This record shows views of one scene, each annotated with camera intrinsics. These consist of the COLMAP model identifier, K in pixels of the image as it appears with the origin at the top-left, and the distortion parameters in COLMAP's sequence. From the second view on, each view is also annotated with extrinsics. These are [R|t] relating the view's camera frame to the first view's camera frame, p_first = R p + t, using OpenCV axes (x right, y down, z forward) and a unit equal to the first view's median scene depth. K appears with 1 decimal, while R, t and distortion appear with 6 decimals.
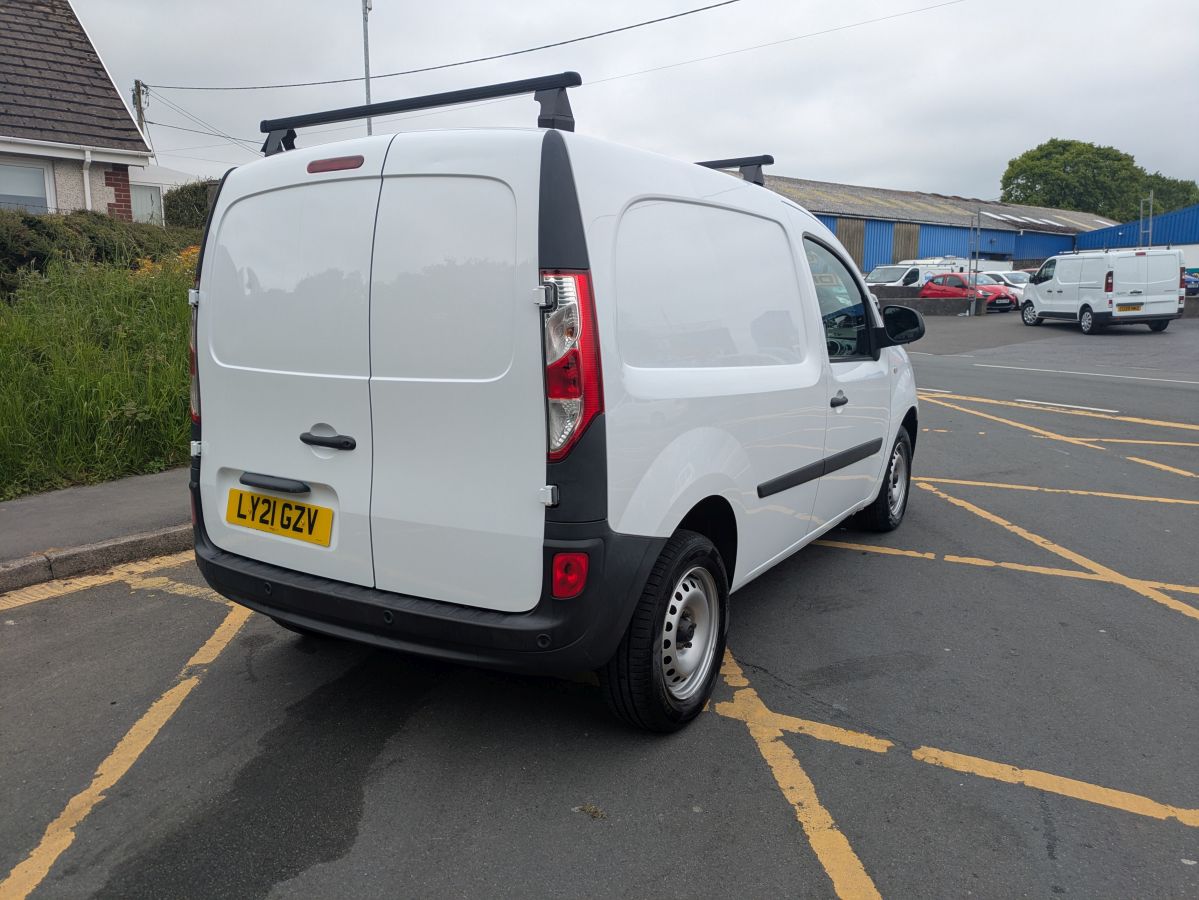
lens RADIAL K [[904.7, 0, 597.7], [0, 904.7, 437.6], [0, 0, 1]] dist [0.045460, -0.041030]
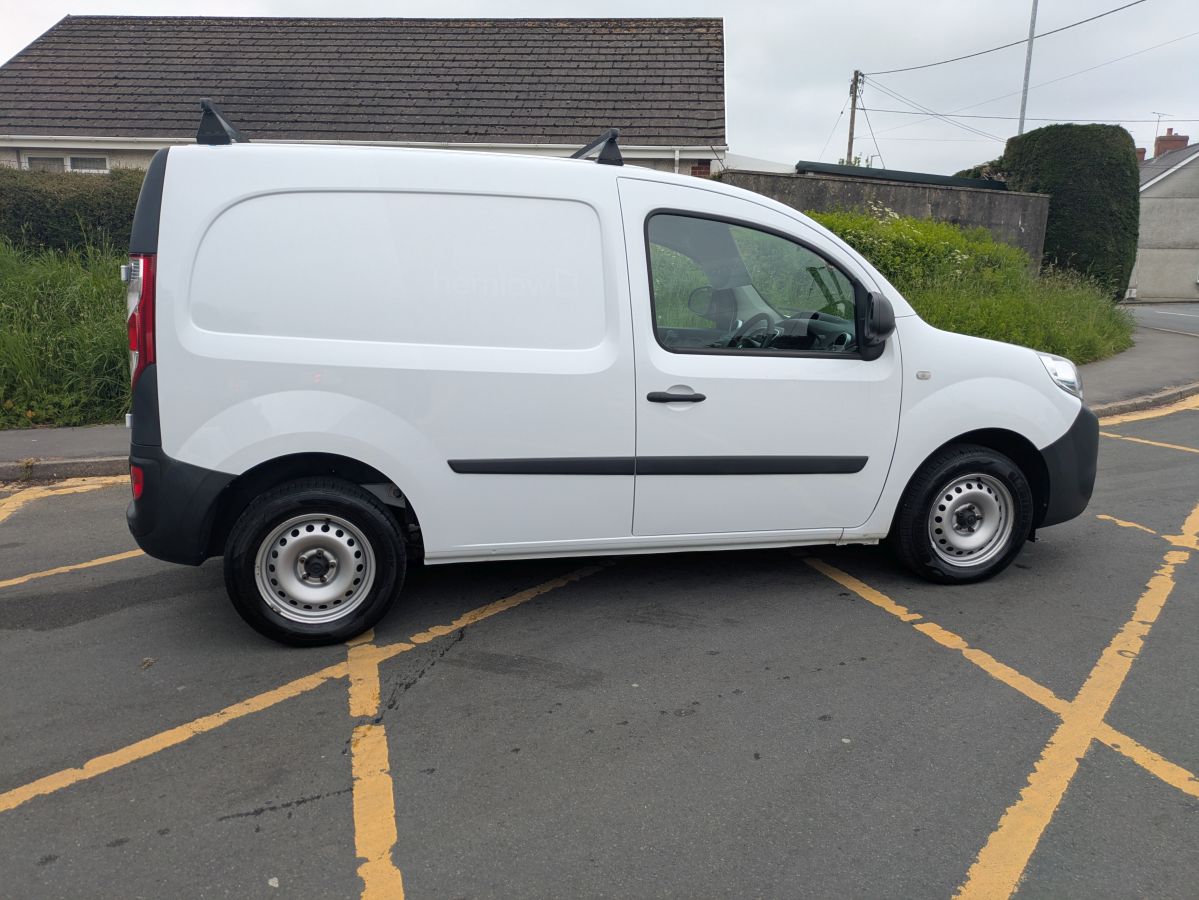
lens RADIAL K [[904.7, 0, 597.7], [0, 904.7, 437.6], [0, 0, 1]] dist [0.045460, -0.041030]
pose [[0.701106, 0.133564, -0.700436, 1.166184], [-0.115172, 0.990614, 0.073615, -0.078095], [0.703694, 0.029059, 0.709908, 0.436662]]
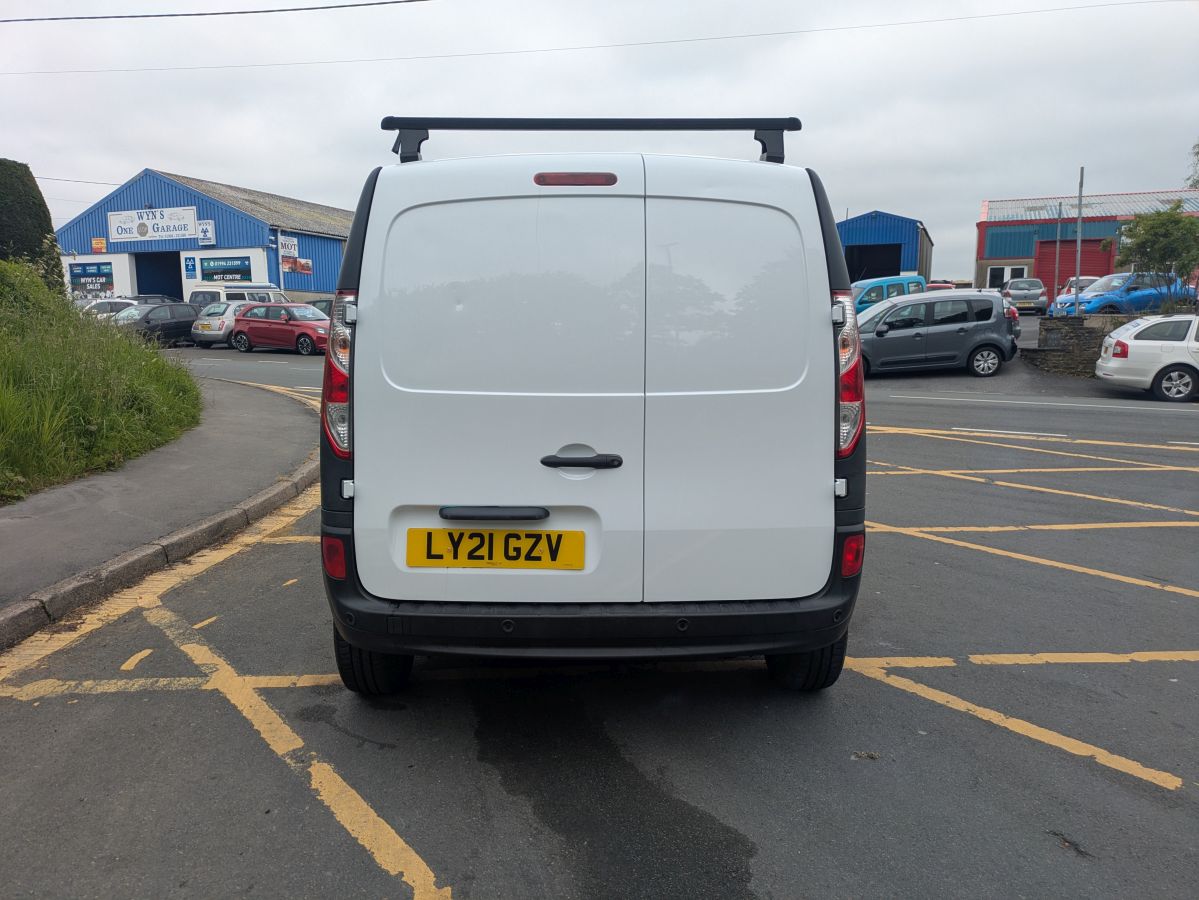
lens RADIAL K [[890.4, 0, 599.5], [0, 890.4, 450.0], [0, 0, 1]] dist [0.048682, -0.054744]
pose [[0.839827, -0.072814, 0.537949, -0.764604], [0.079517, 0.996775, 0.010780, -0.016511], [-0.536999, 0.033723, 0.842909, 0.174504]]
